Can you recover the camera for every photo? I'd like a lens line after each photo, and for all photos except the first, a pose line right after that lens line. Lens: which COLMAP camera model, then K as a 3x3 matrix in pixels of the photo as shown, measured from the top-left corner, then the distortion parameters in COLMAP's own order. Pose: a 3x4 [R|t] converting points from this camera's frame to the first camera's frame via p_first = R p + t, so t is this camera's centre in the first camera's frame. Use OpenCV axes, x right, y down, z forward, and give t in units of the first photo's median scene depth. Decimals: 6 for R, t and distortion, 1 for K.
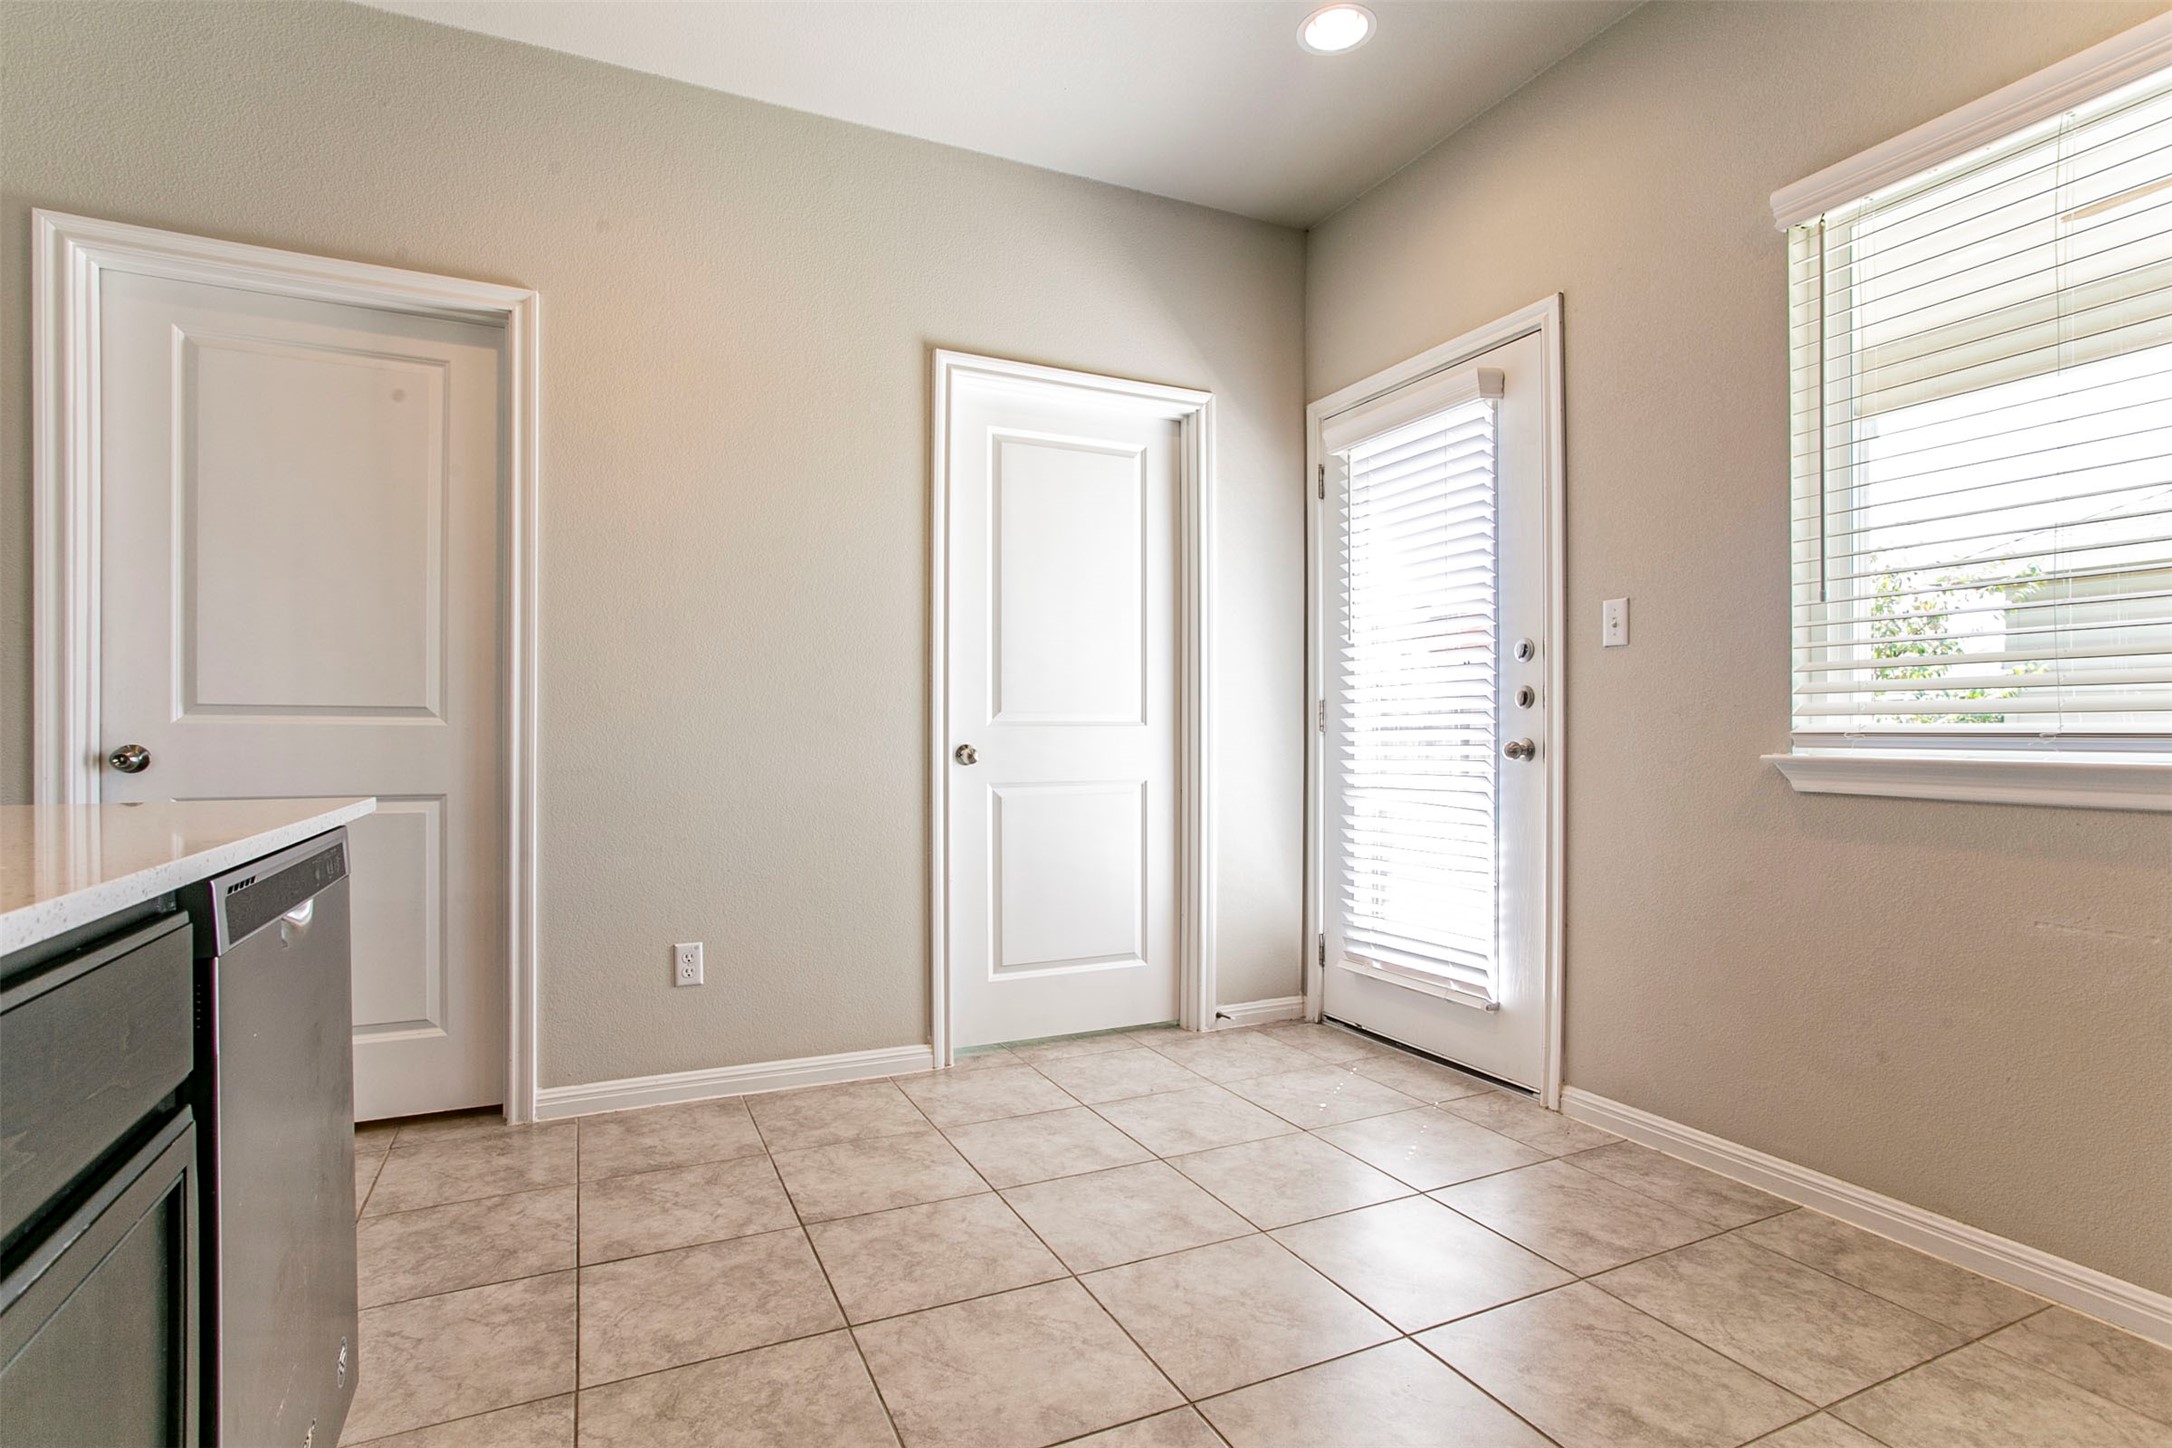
lens RADIAL K [[1053.5, 0, 1062.5], [0, 1053.5, 751.1], [0, 0, 1]] dist [-0.043361, 0.020429]
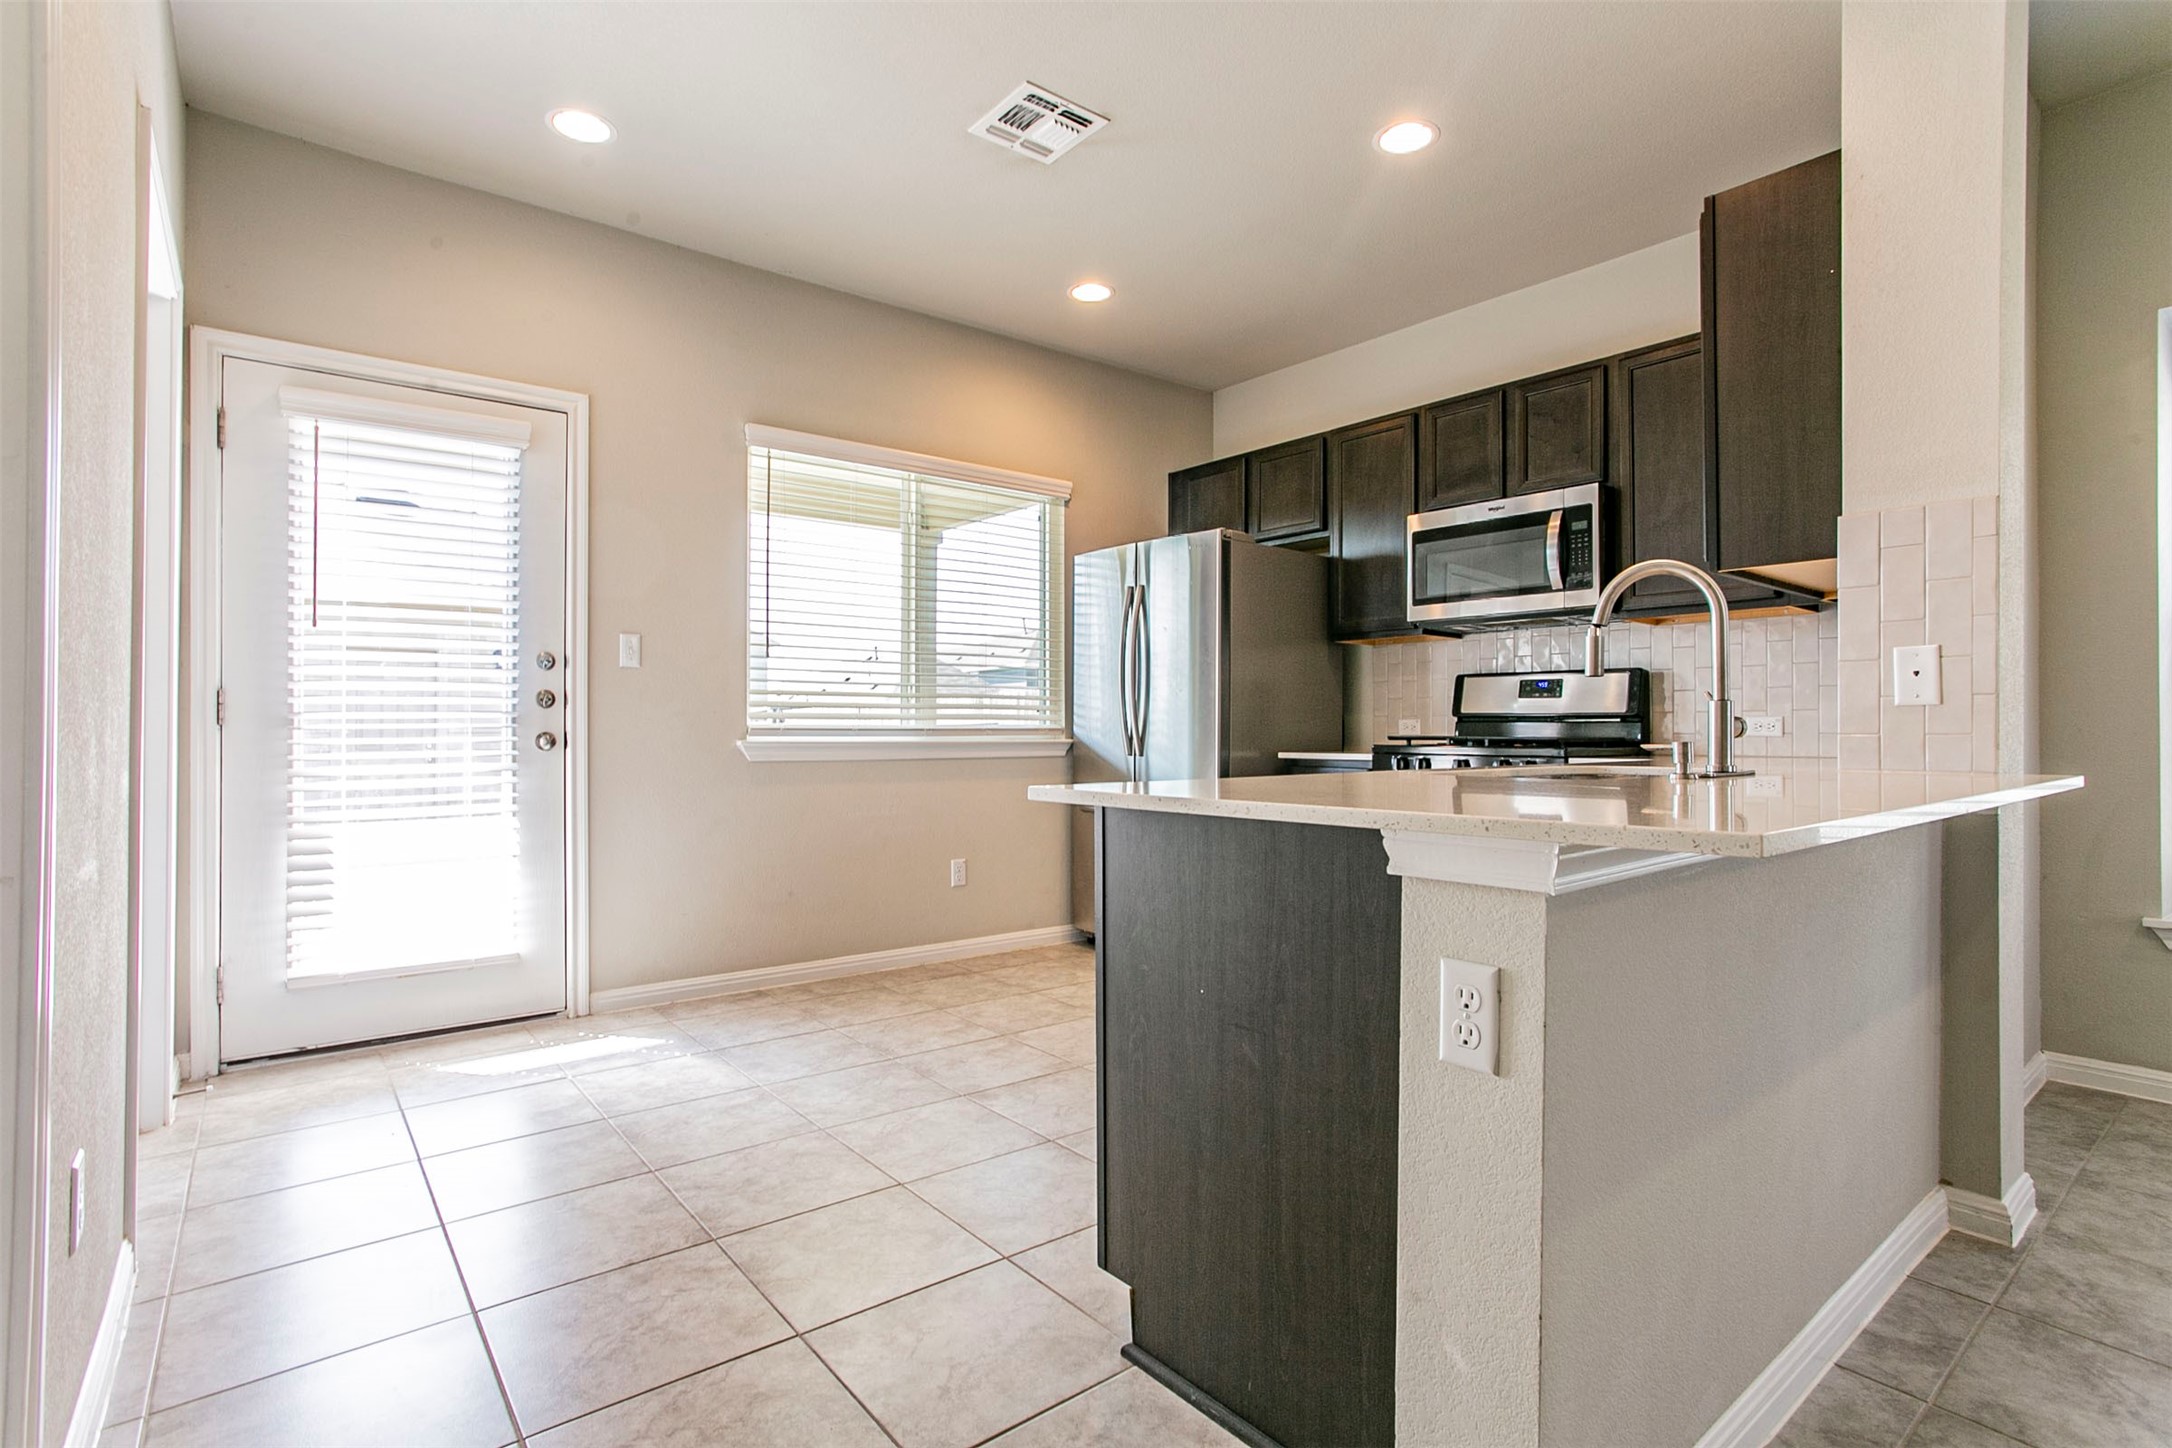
lens RADIAL K [[1053.5, 0, 1150.2], [0, 1053.5, 721.9], [0, 0, 1]] dist [-0.043361, 0.020429]
pose [[-0.267843, 0.003054, 0.963458, -1.032141], [0.015000, 0.999887, 0.001001, -0.015663], [-0.963346, 0.014719, -0.267859, 0.691616]]
